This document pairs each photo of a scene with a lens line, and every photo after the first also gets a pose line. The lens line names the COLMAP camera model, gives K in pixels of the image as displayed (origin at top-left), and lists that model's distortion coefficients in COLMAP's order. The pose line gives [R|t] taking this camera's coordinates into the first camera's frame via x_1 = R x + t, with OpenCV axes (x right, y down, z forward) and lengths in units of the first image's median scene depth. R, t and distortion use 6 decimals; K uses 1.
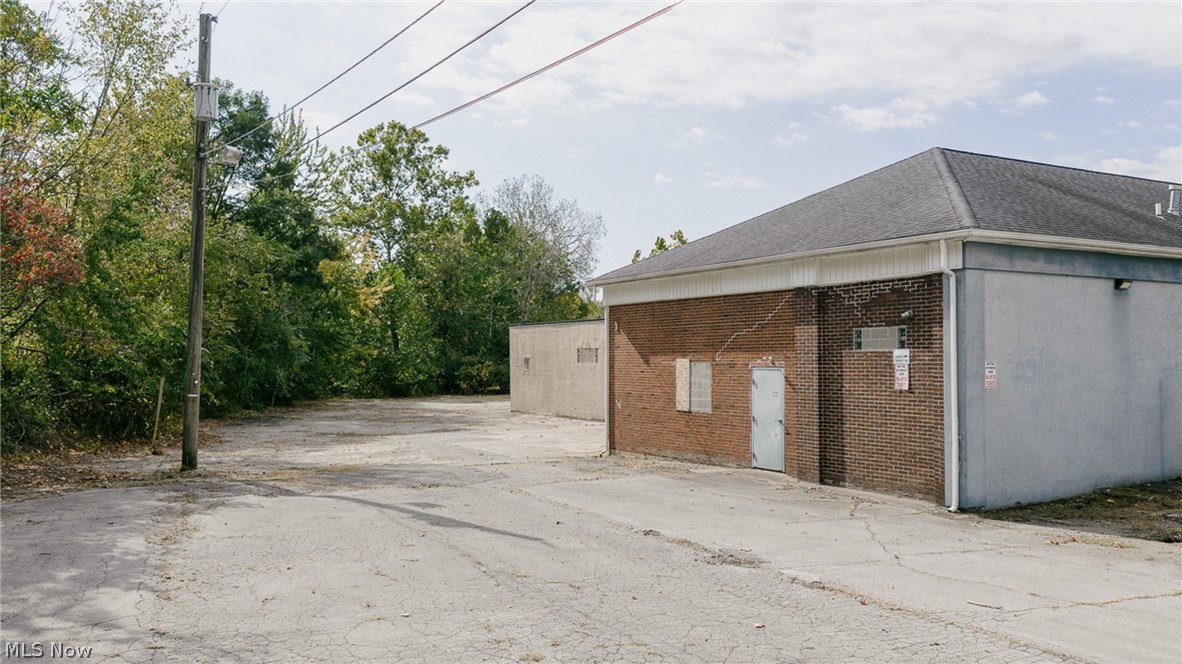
lens RADIAL K [[984.2, 0, 592.8], [0, 984.2, 331.1], [0, 0, 1]] dist [0.028693, -0.054413]
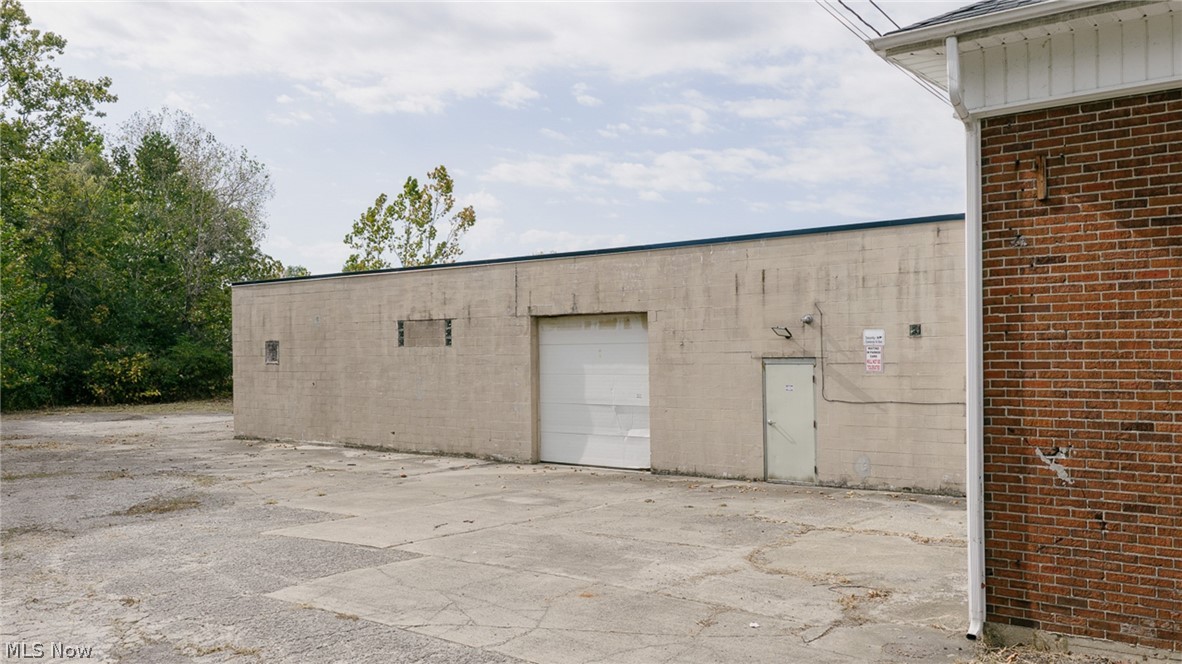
lens RADIAL K [[984.2, 0, 588.3], [0, 984.2, 338.2], [0, 0, 1]] dist [0.028693, -0.054413]
pose [[0.929571, 0.005064, 0.368608, -0.113589], [-0.008038, 0.999946, 0.006533, 0.021964], [-0.368556, -0.009036, 0.929562, 0.443680]]
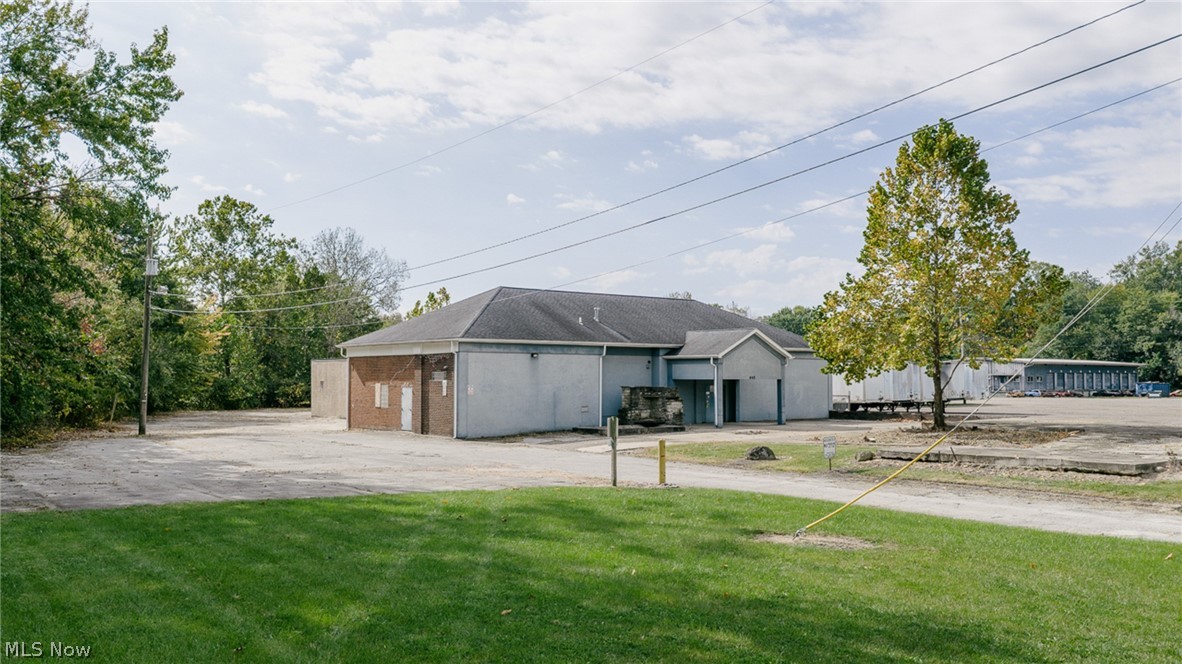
lens RADIAL K [[984.2, 0, 596.5], [0, 984.2, 329.0], [0, 0, 1]] dist [0.028693, -0.054413]
pose [[0.985647, 0.008128, 0.168621, 0.101688], [-0.004456, 0.999745, -0.022143, -0.023610], [-0.168758, 0.021074, 0.985432, -0.633744]]
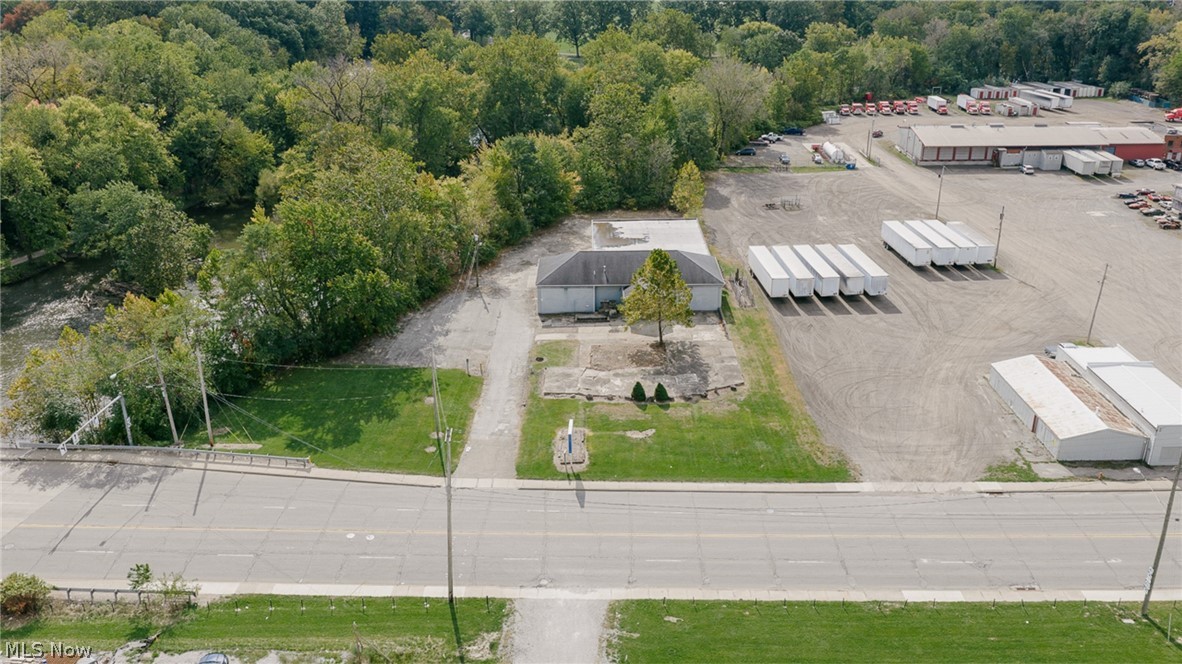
lens RADIAL K [[984.2, 0, 592.2], [0, 984.2, 334.5], [0, 0, 1]] dist [0.028693, -0.054413]
pose [[0.873225, 0.178976, -0.453262, 1.741331], [0.023352, 0.913678, 0.405767, -1.163515], [0.486758, -0.364911, 0.793667, -2.118518]]
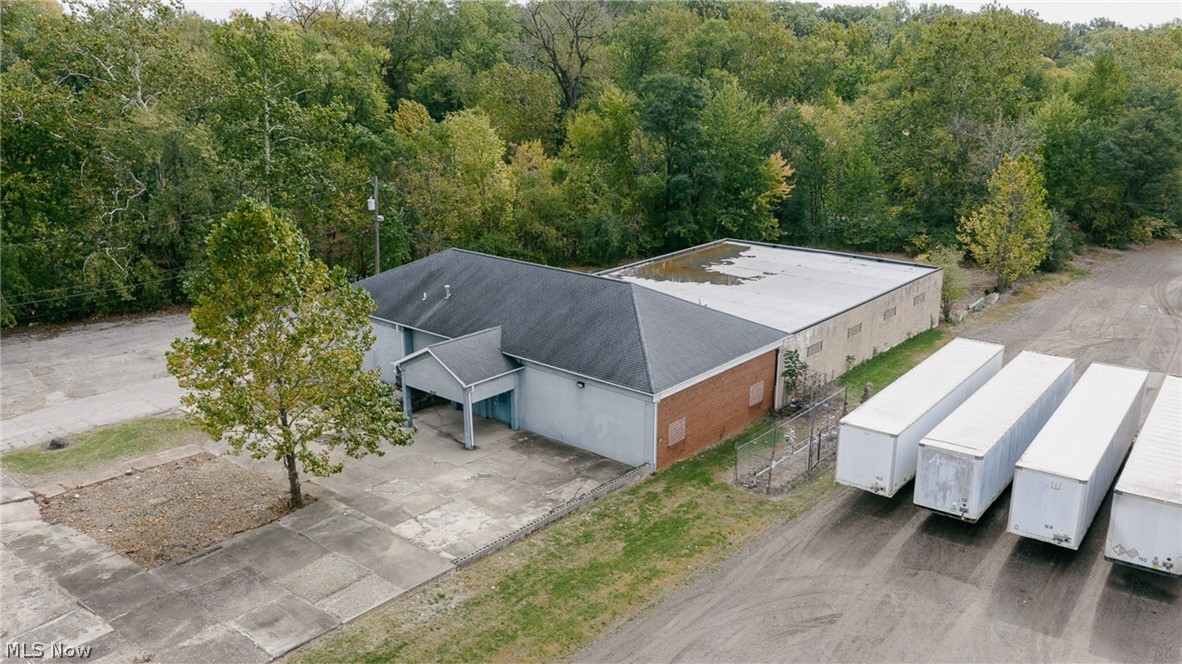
lens RADIAL K [[984.2, 0, 593.9], [0, 984.2, 328.3], [0, 0, 1]] dist [0.028693, -0.054413]
pose [[0.346523, 0.262945, -0.900434, 1.530144], [0.029541, 0.956374, 0.290649, -0.387748], [0.937576, -0.127316, 0.323638, 0.260851]]
